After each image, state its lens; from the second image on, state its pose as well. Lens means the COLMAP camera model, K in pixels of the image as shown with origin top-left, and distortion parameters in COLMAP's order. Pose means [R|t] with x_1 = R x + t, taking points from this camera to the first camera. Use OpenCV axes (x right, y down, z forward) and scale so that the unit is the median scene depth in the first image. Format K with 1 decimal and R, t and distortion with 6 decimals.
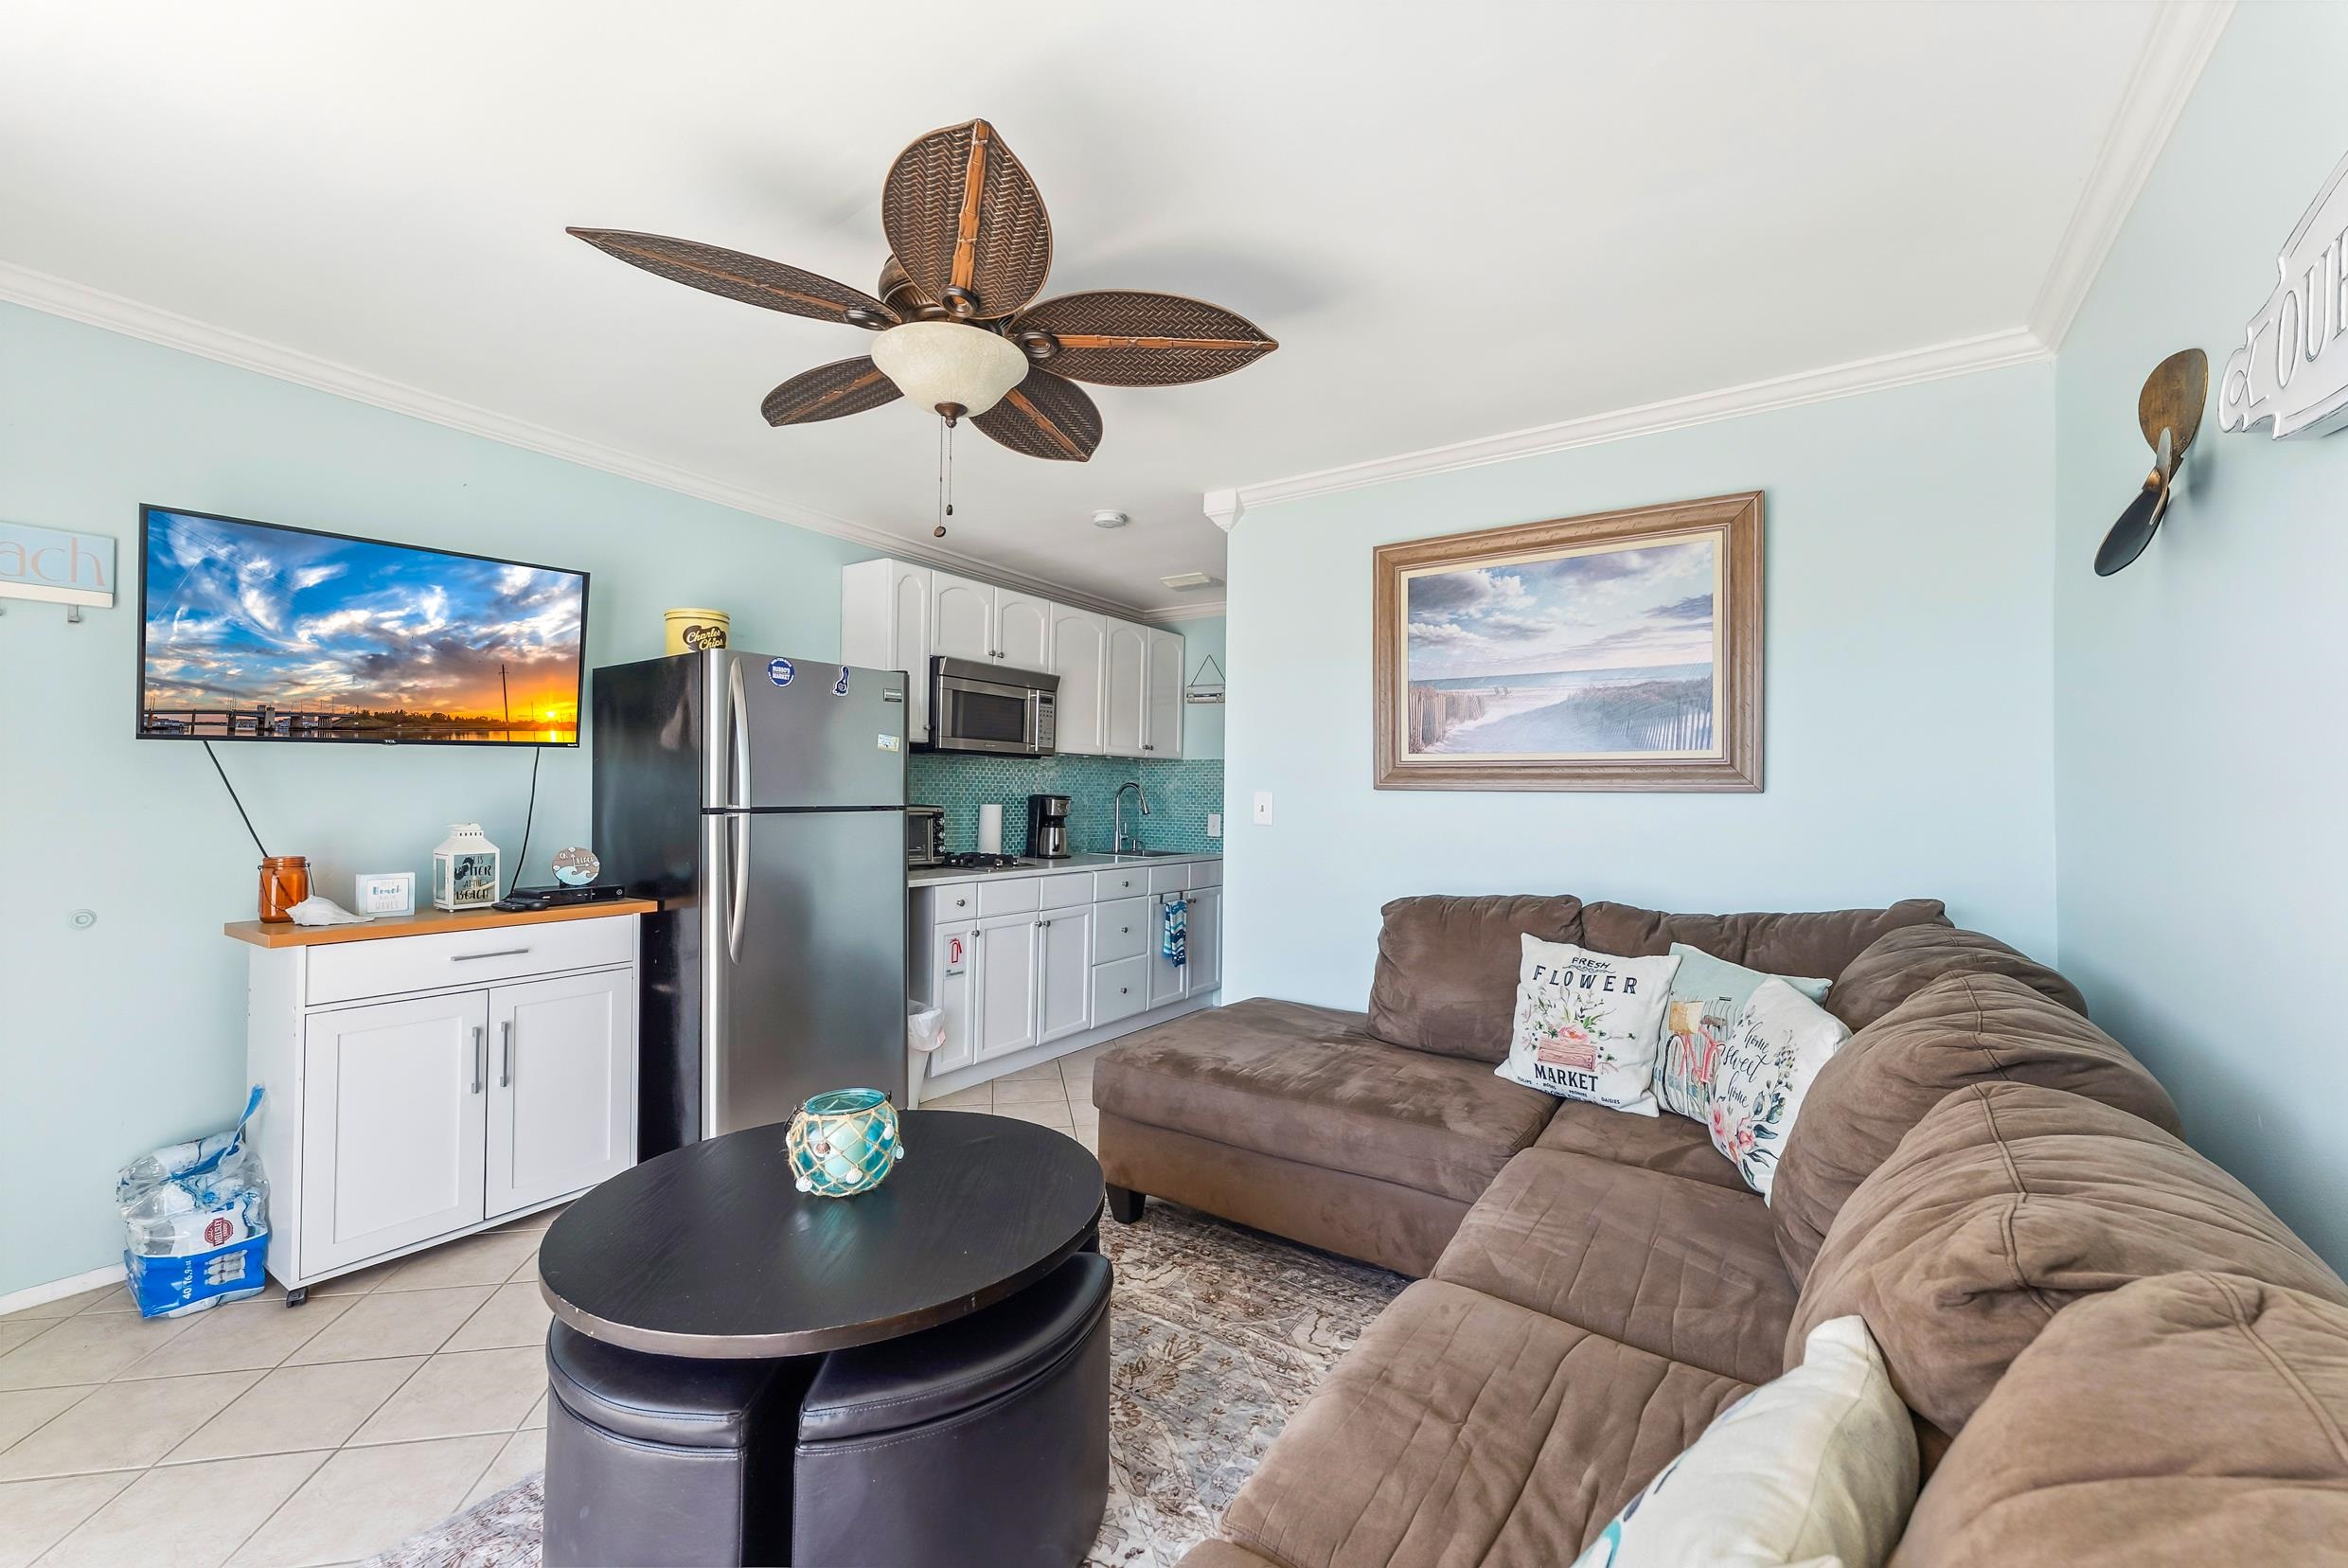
lens RADIAL K [[972.6, 0, 1168.2], [0, 972.6, 779.9], [0, 0, 1]] dist [0.002069, -0.001345]
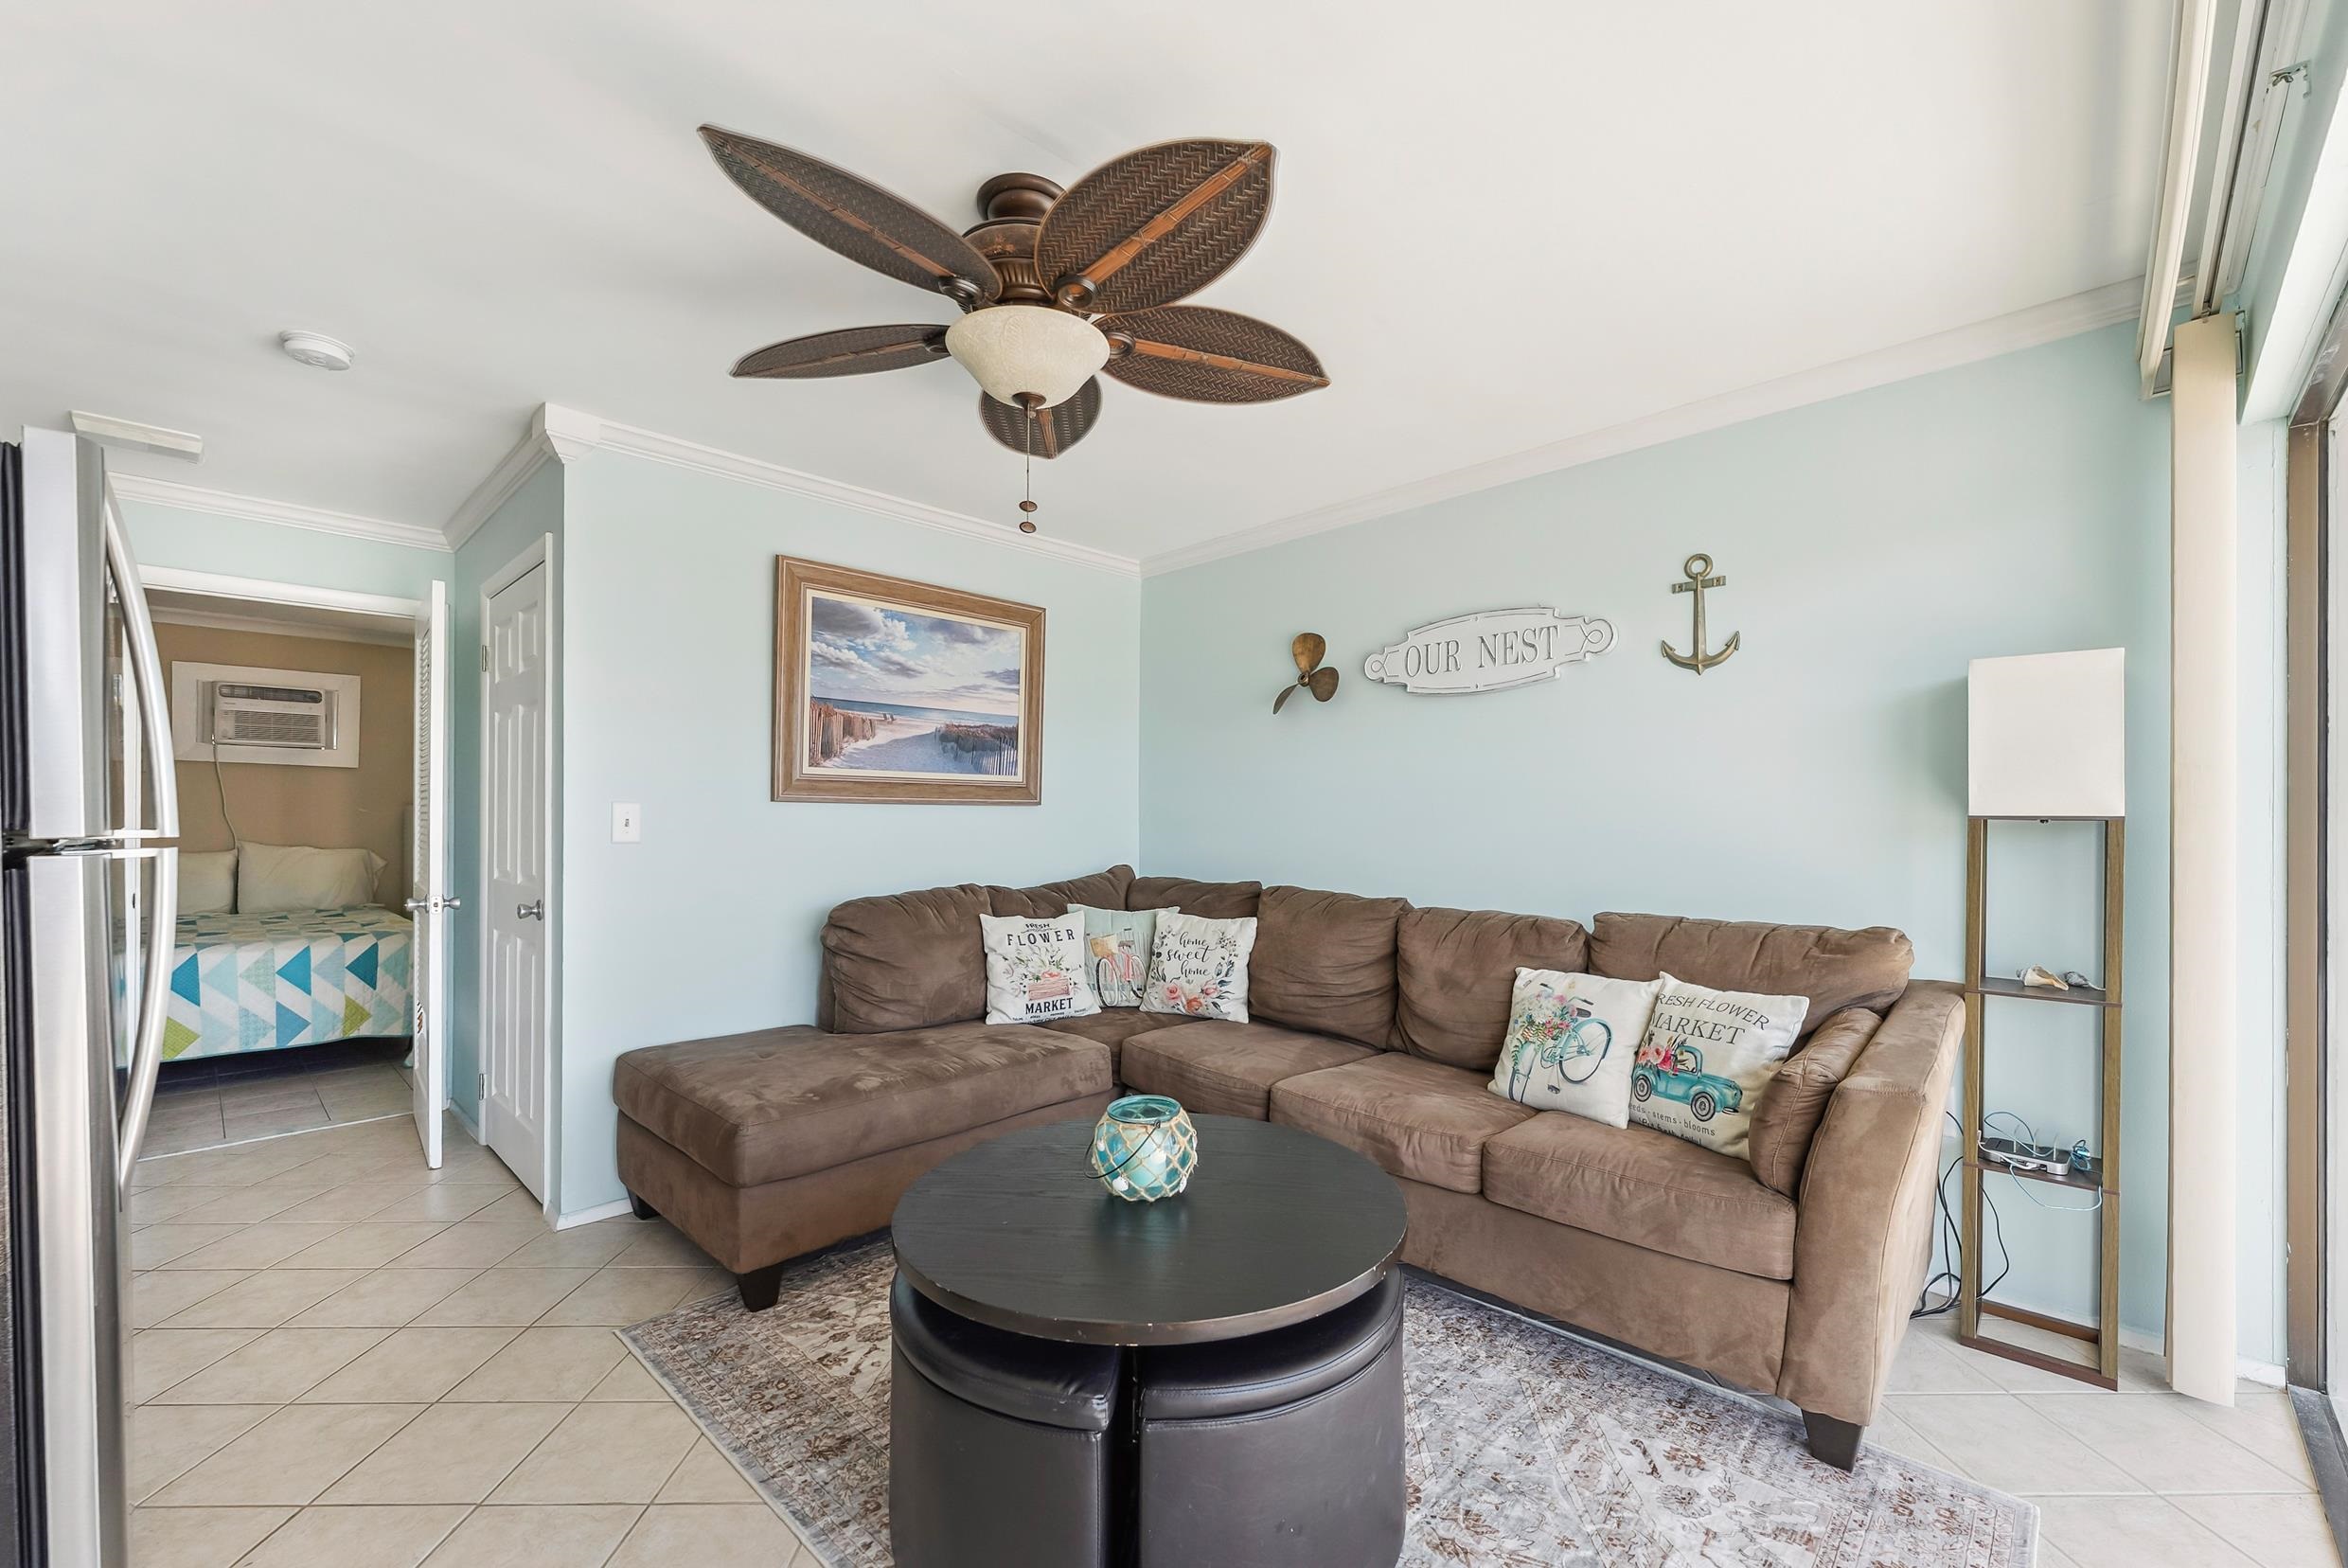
lens RADIAL K [[972.6, 0, 1213.7], [0, 972.6, 819.4], [0, 0, 1]] dist [0.002069, -0.001345]
pose [[0.125951, -0.012295, 0.991960, -0.727818], [-0.016106, 0.999766, 0.014437, 0.006918], [-0.991906, -0.017795, 0.125723, 0.443239]]
